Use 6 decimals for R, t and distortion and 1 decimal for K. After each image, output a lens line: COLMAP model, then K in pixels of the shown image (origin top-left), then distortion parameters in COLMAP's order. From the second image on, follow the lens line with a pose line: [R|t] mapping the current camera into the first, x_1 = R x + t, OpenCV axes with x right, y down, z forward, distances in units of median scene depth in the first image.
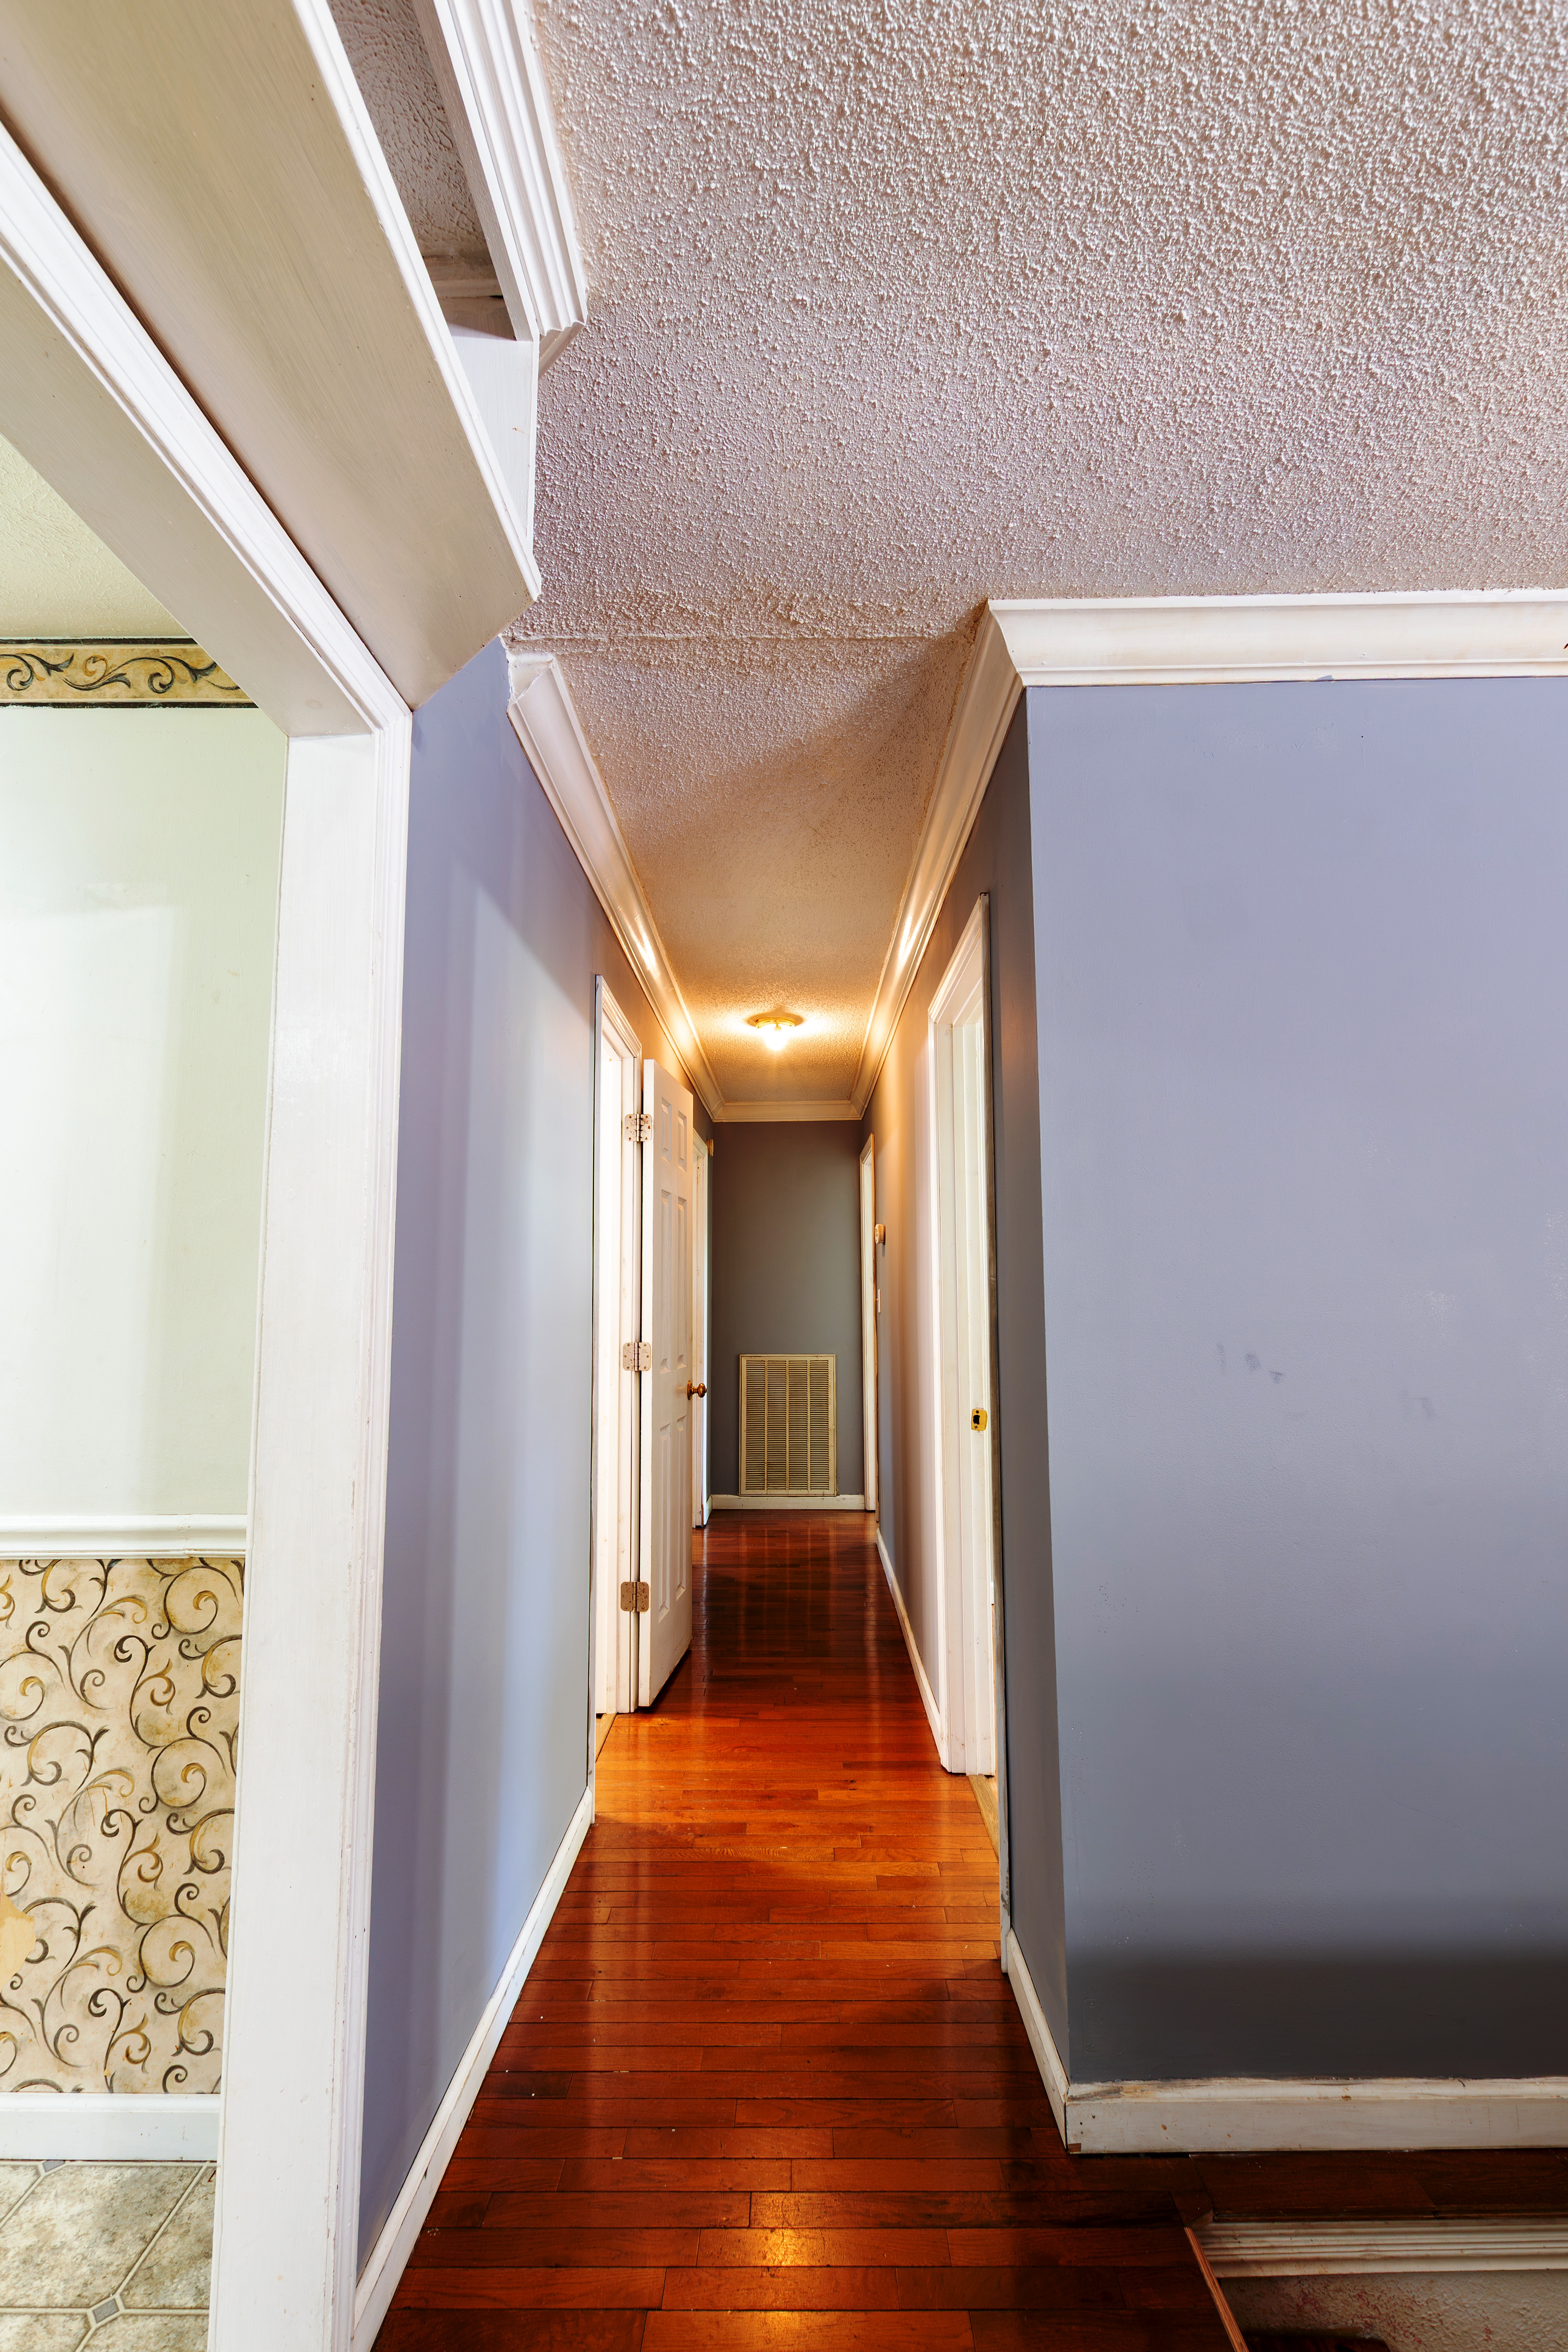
lens RADIAL K [[1015.4, 0, 784.0], [0, 1015.4, 1176.0], [0, 0, 1]] dist [0.007477, -0.004202]
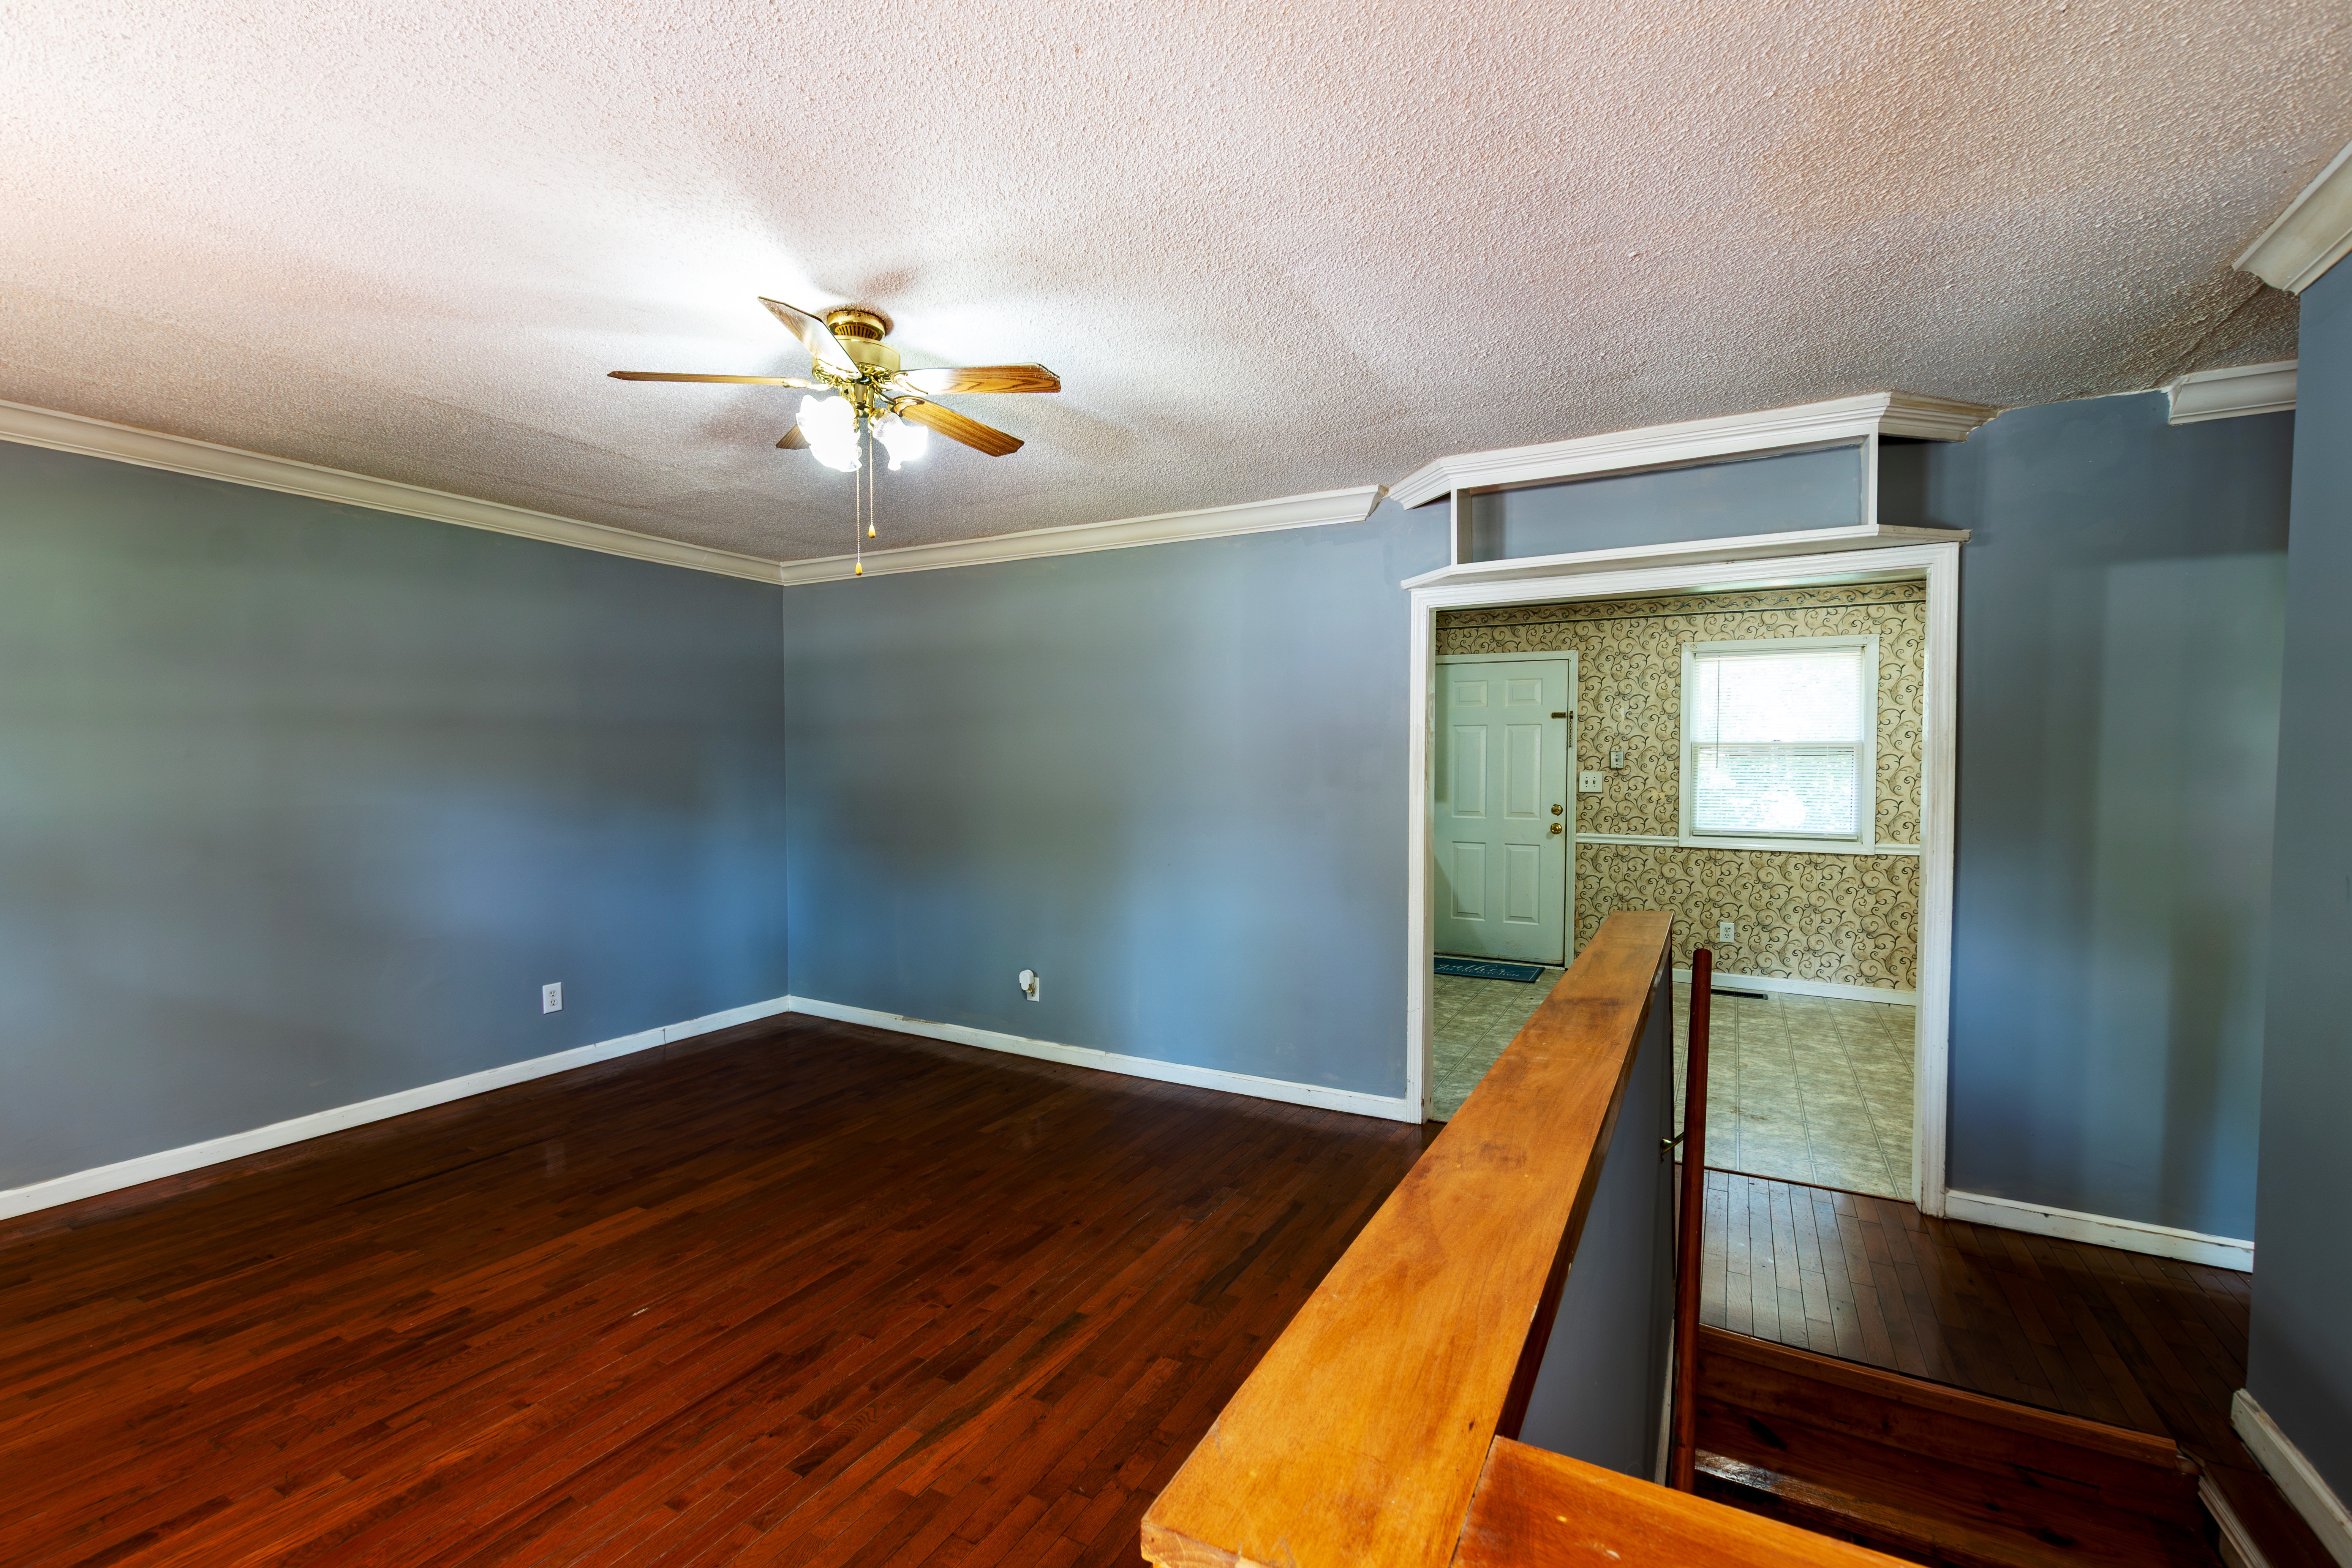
lens RADIAL K [[1015.3, 0, 1167.7], [0, 1015.3, 797.4], [0, 0, 1]] dist [0.007477, -0.004202]
pose [[-0.469421, 0.033541, -0.882337, 1.038337], [0.102276, 0.994617, -0.016604, -0.016047], [0.877031, -0.098036, -0.470325, 0.215773]]
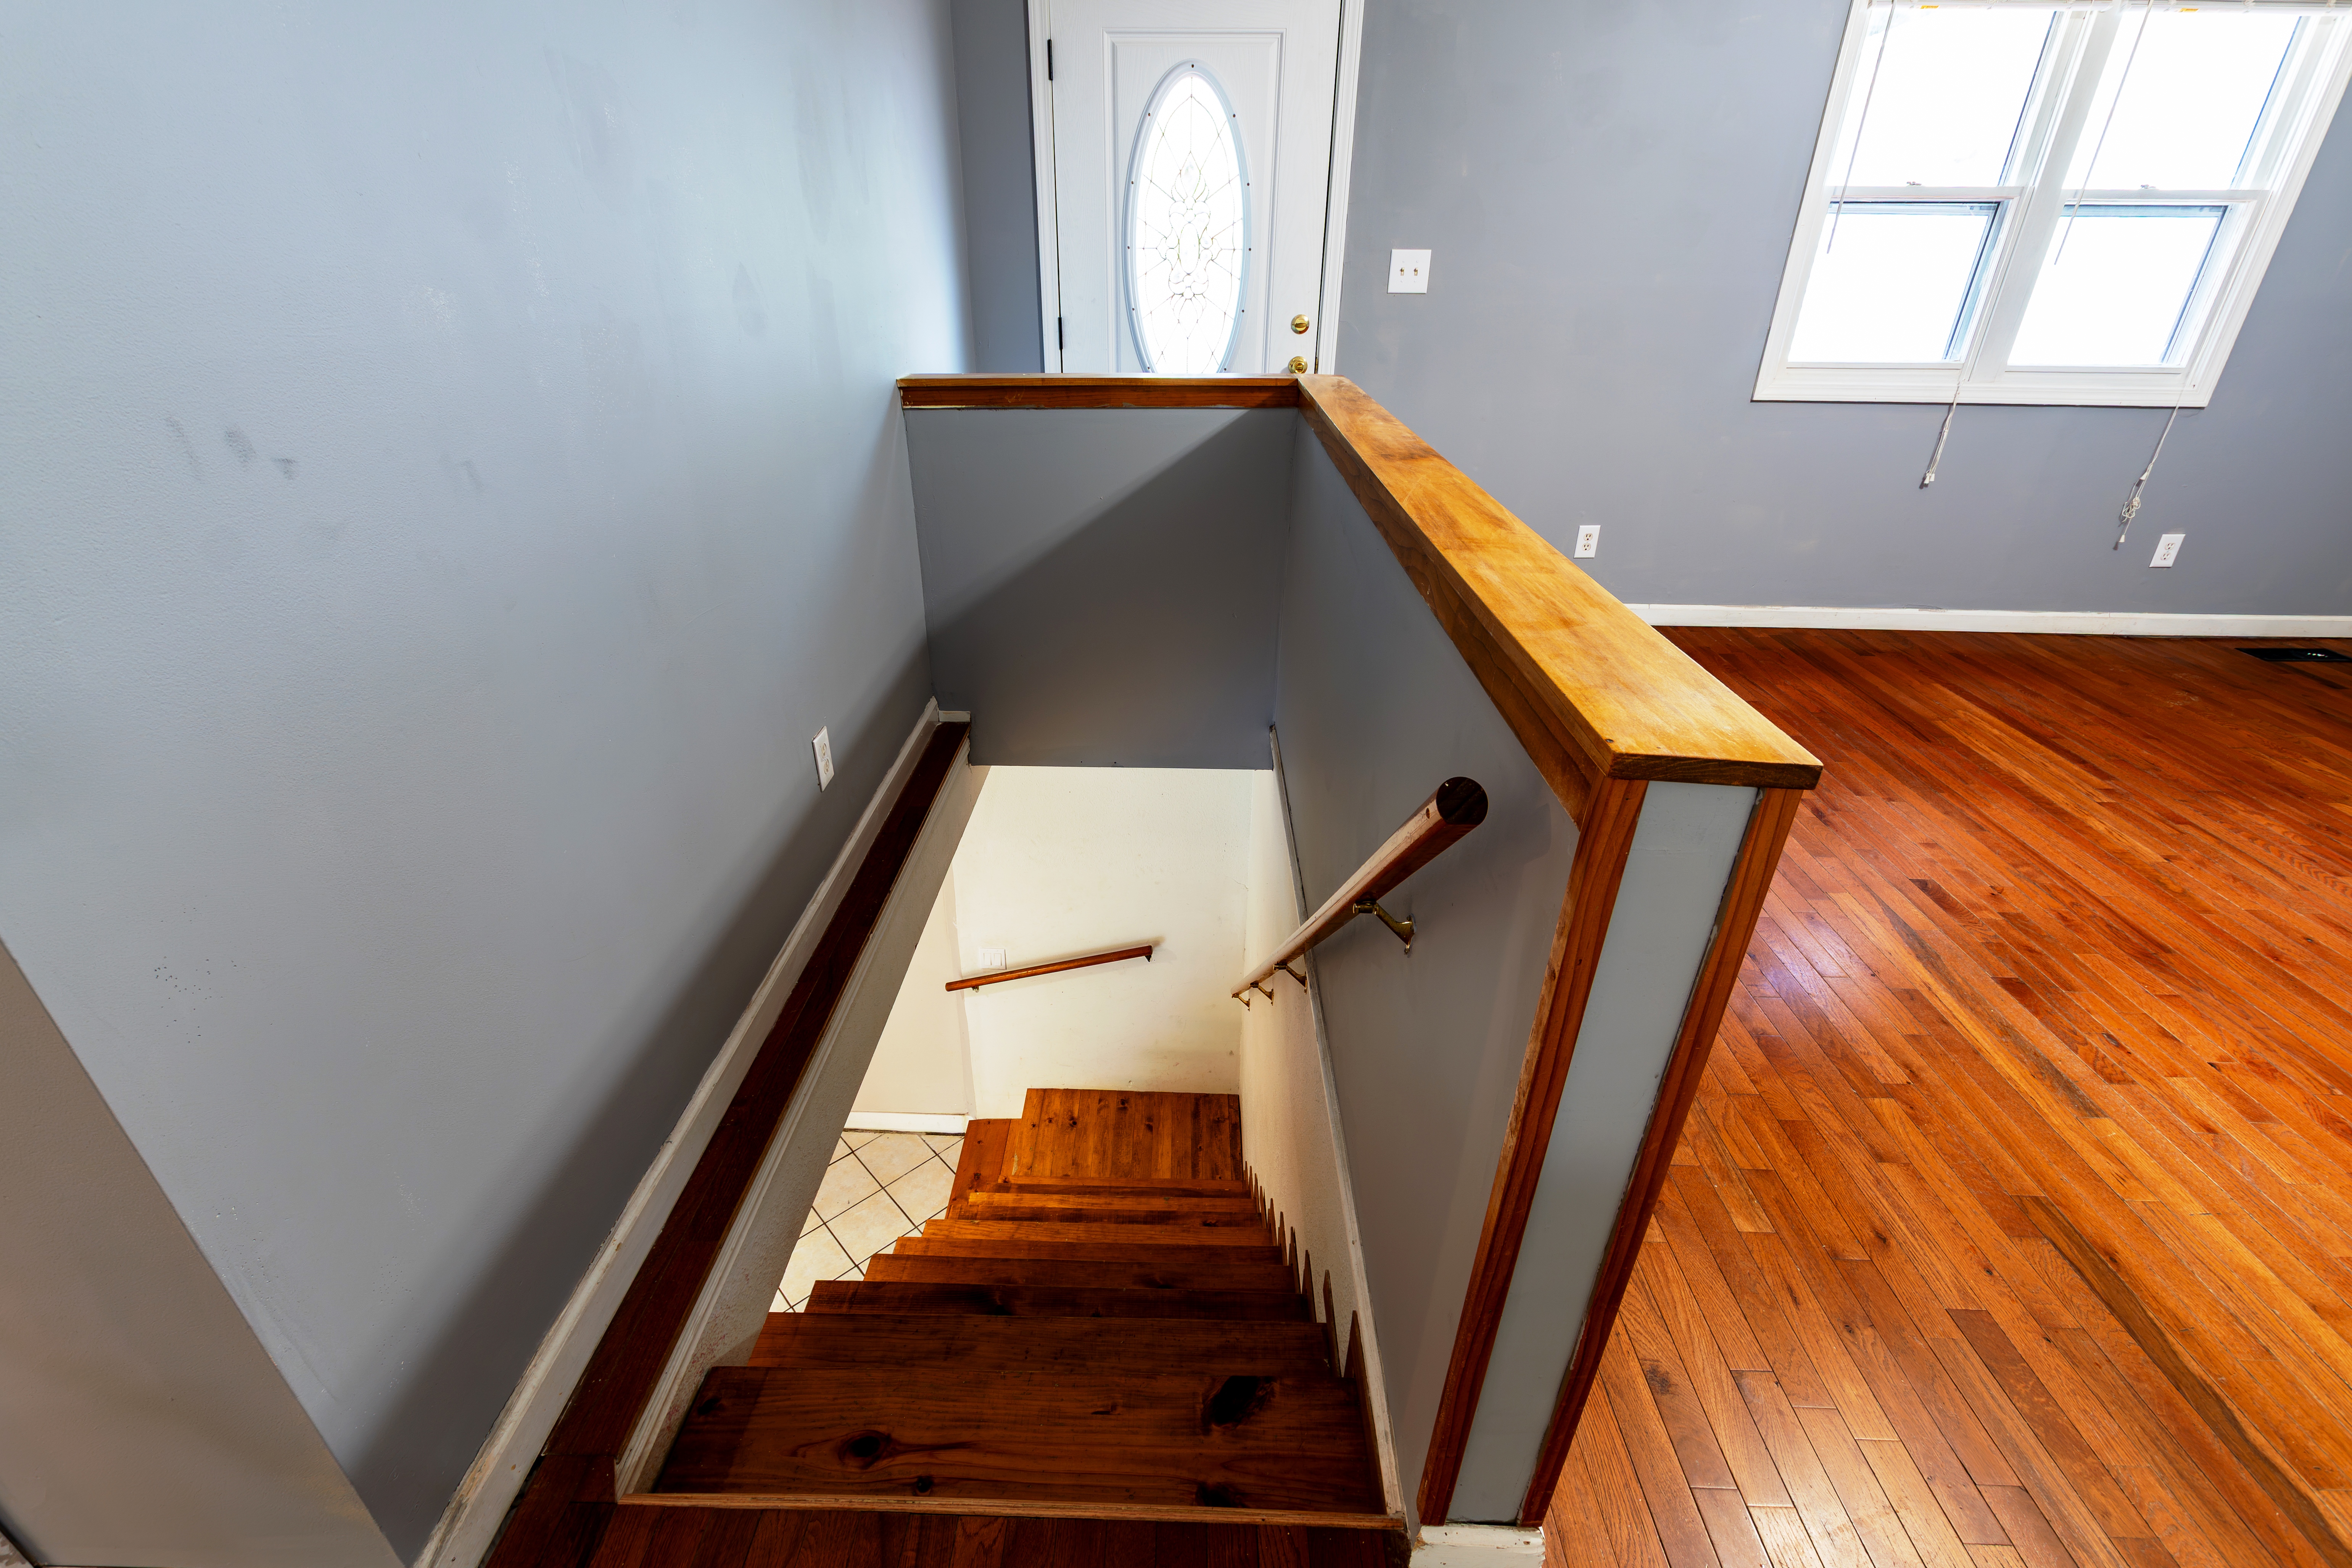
lens RADIAL K [[1020.7, 0, 1165.2], [0, 1020.7, 796.8], [0, 0, 1]] dist [0.010311, -0.003782]
pose [[0.015438, -0.461887, 0.886805, -0.041105], [-0.120554, 0.879581, 0.460223, 0.022113], [-0.992587, -0.114013, -0.042103, 0.280311]]
